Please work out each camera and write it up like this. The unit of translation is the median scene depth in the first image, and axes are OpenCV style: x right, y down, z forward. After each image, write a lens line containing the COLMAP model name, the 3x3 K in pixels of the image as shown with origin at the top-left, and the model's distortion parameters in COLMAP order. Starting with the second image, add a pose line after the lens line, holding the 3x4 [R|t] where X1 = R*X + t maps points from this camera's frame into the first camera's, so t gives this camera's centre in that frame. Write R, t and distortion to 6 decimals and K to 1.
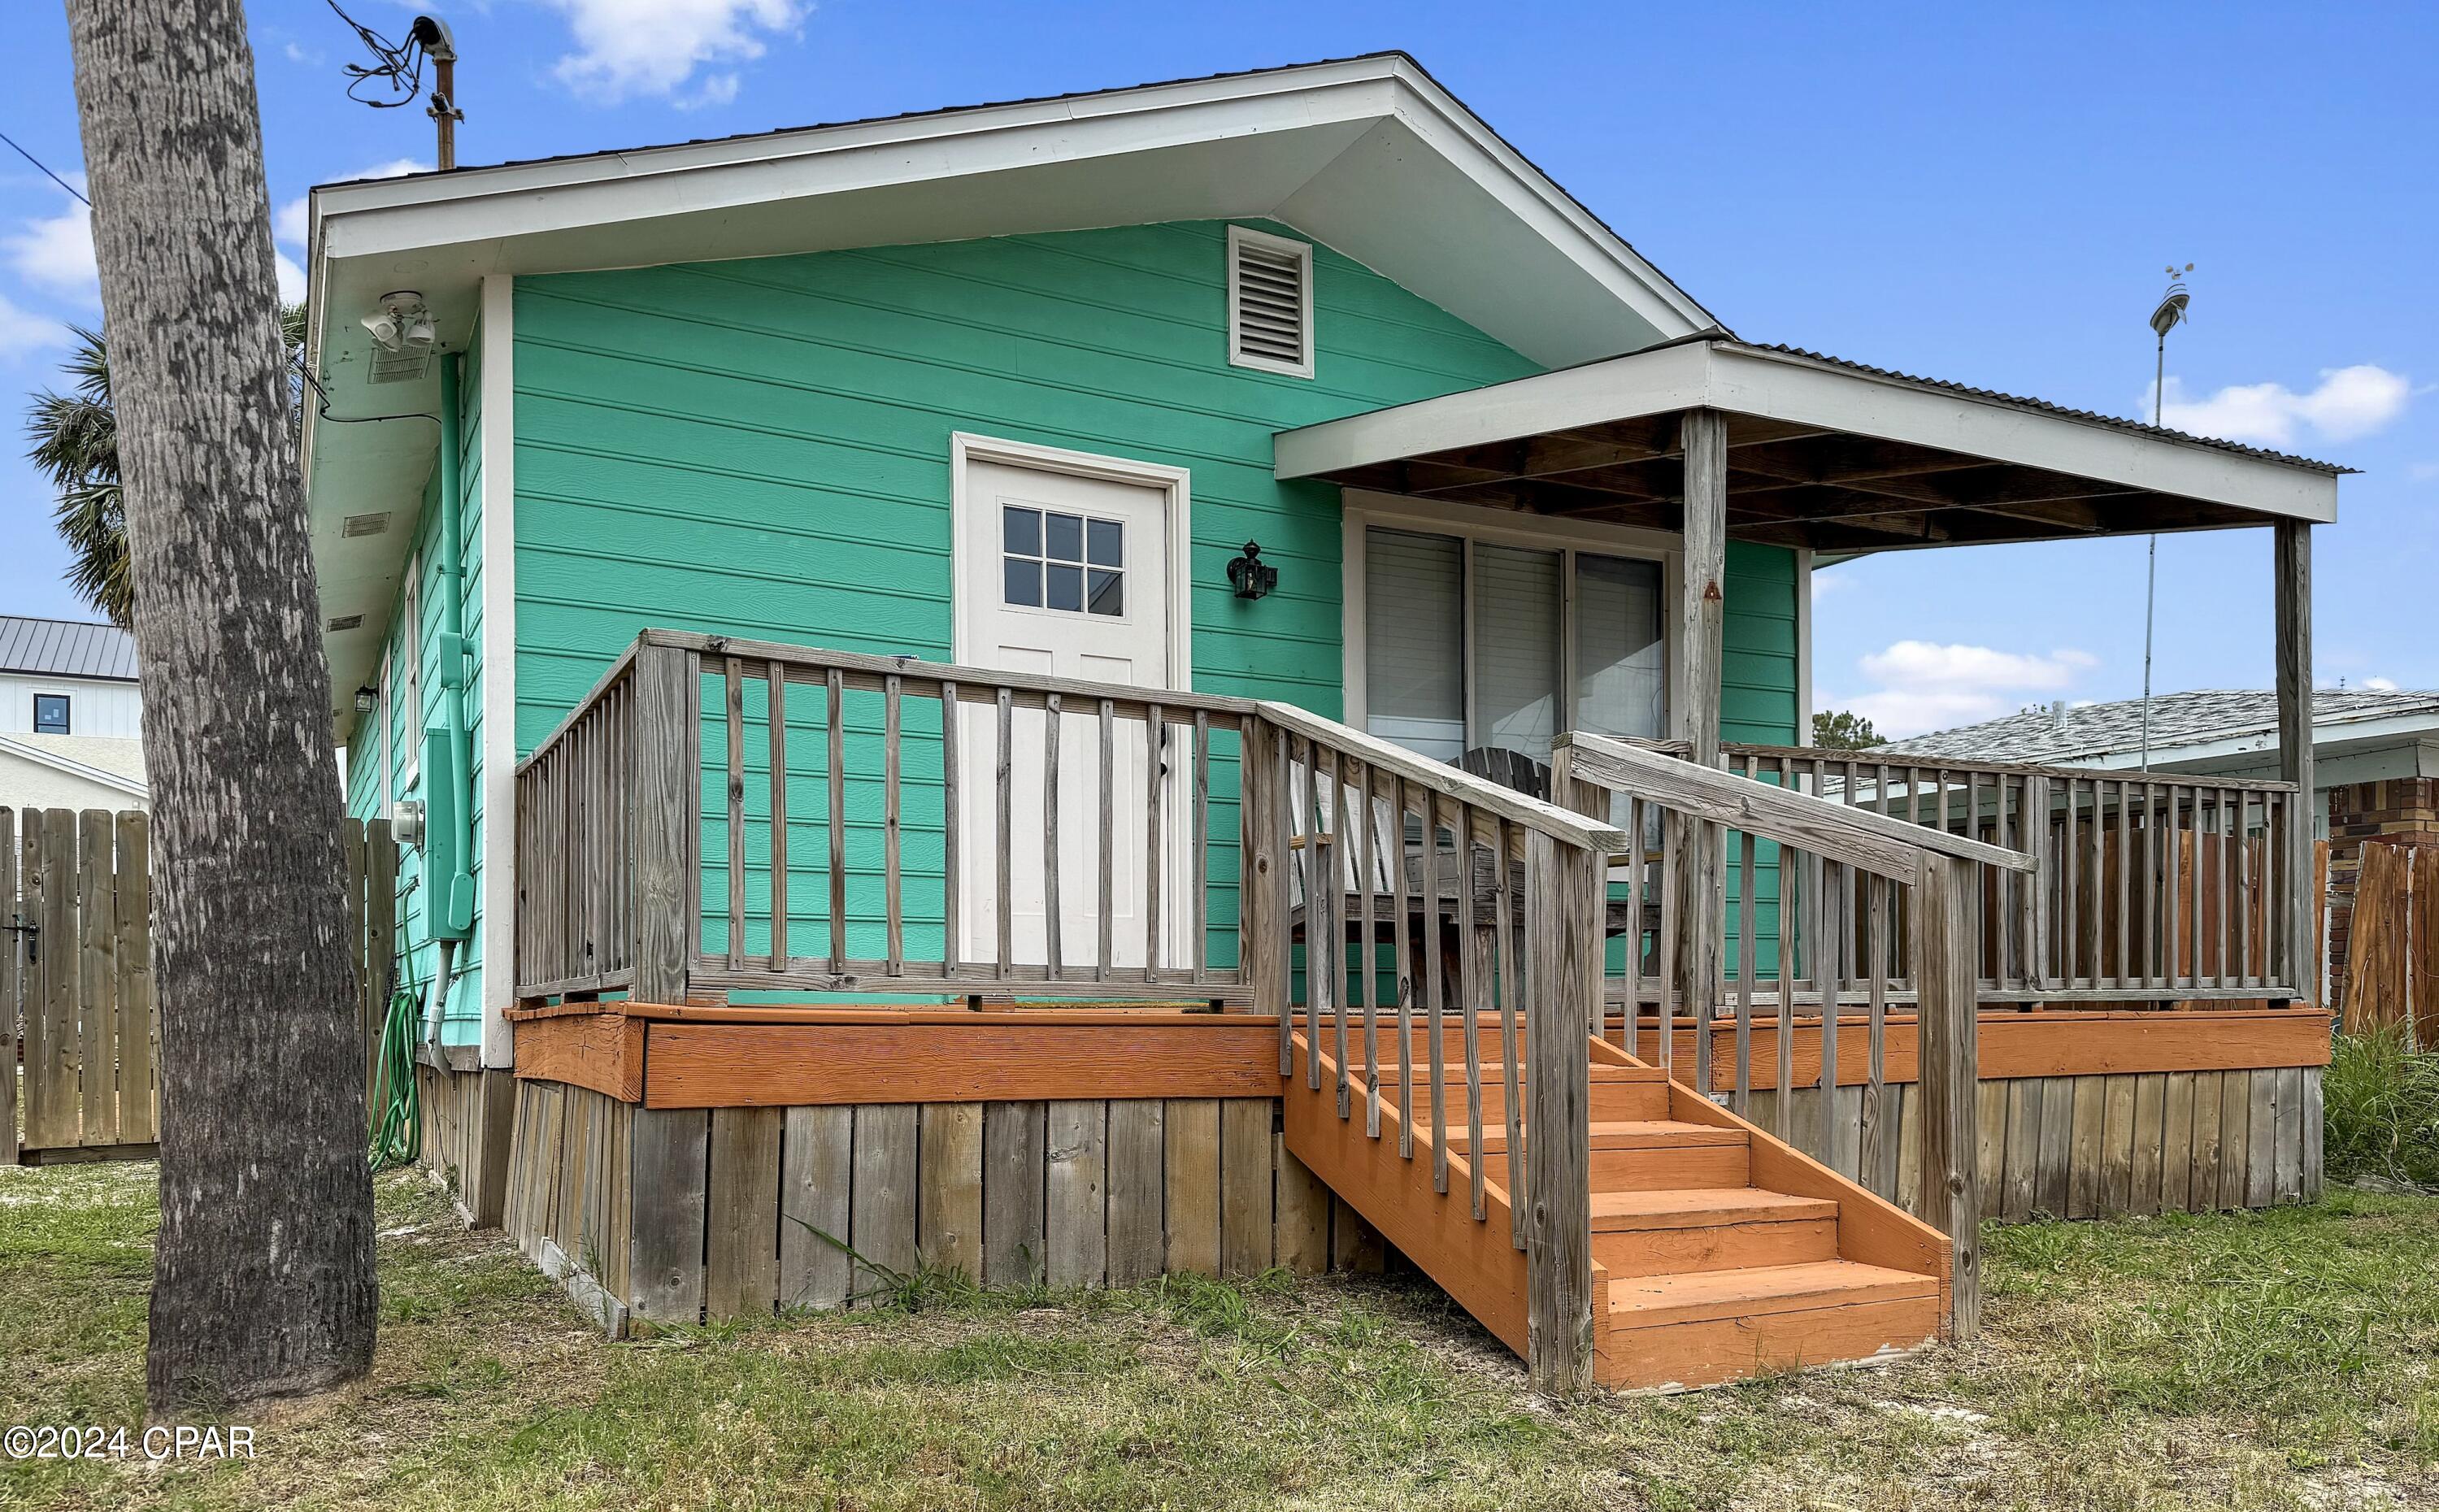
lens RADIAL K [[1765.4, 0, 1219.7], [0, 1765.4, 989.6], [0, 0, 1]] dist [0.022173, -0.022842]
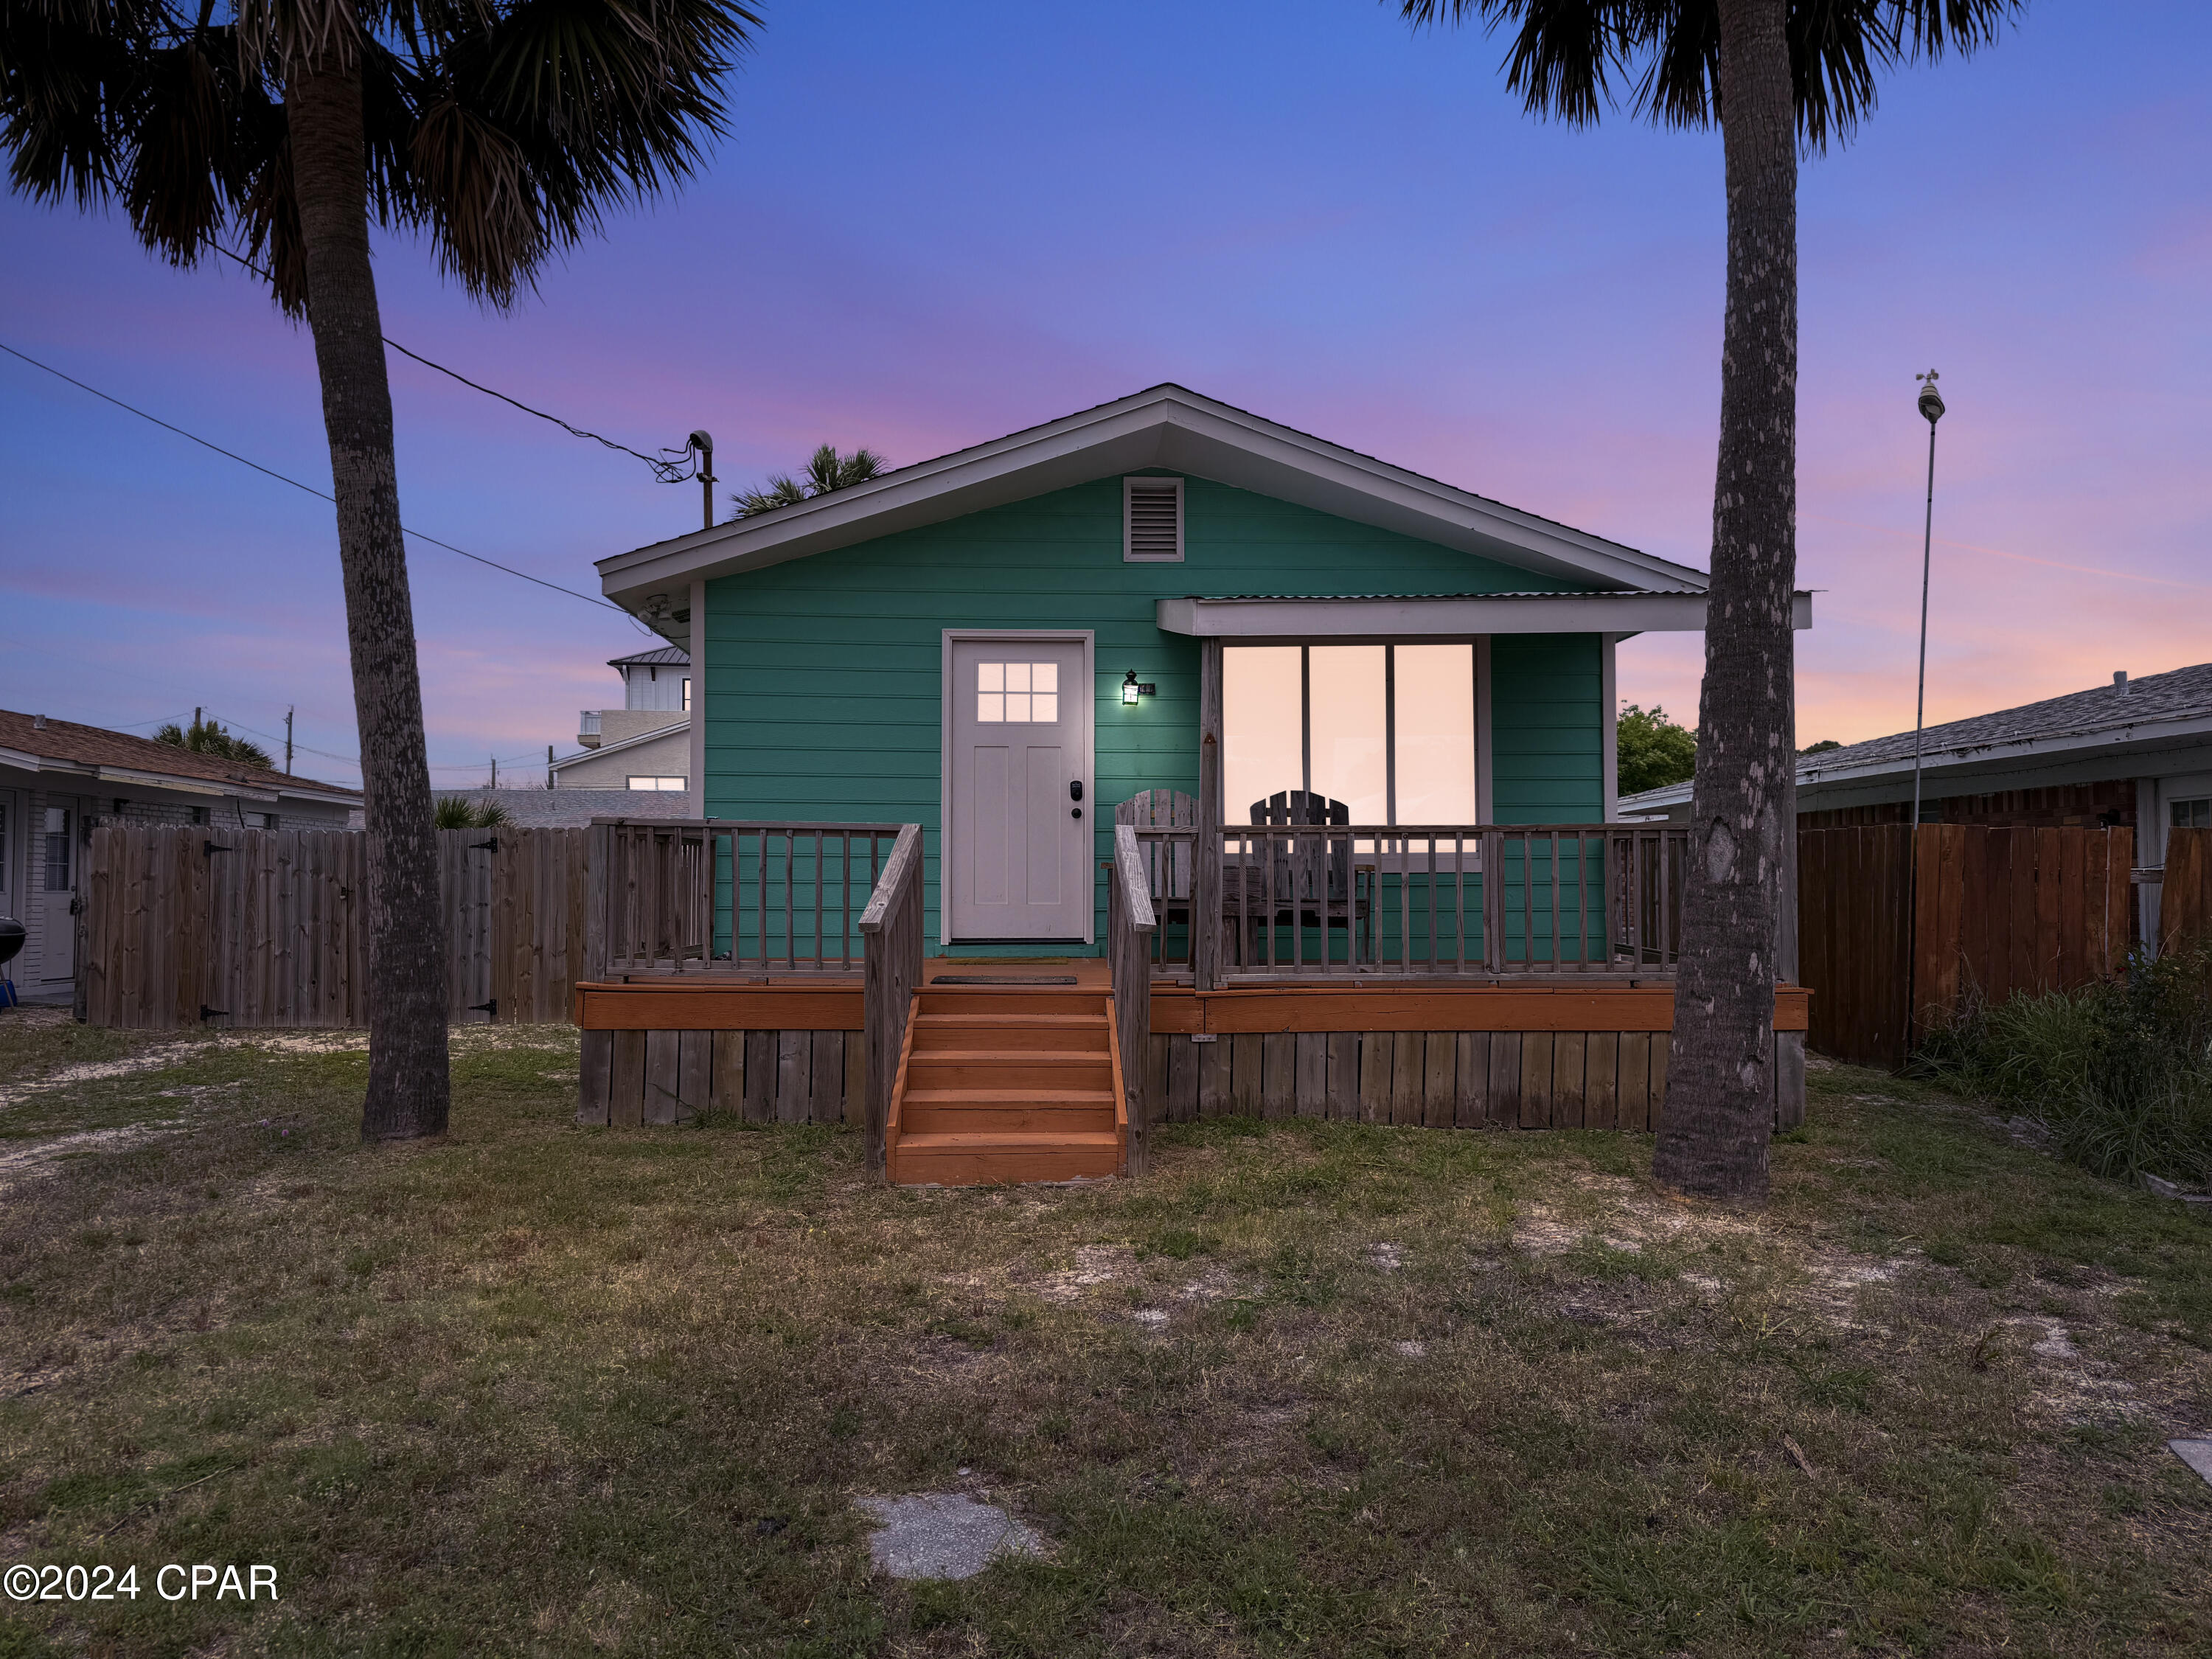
lens RADIAL K [[1545.7, 0, 1106.0], [0, 1545.7, 829.5], [0, 0, 1]] dist [0.035027, -0.001020]
pose [[0.903275, -0.014629, -0.428813, 1.035228], [0.000994, 0.999487, -0.032004, -0.113248], [0.429061, 0.028482, 0.902826, -0.474071]]
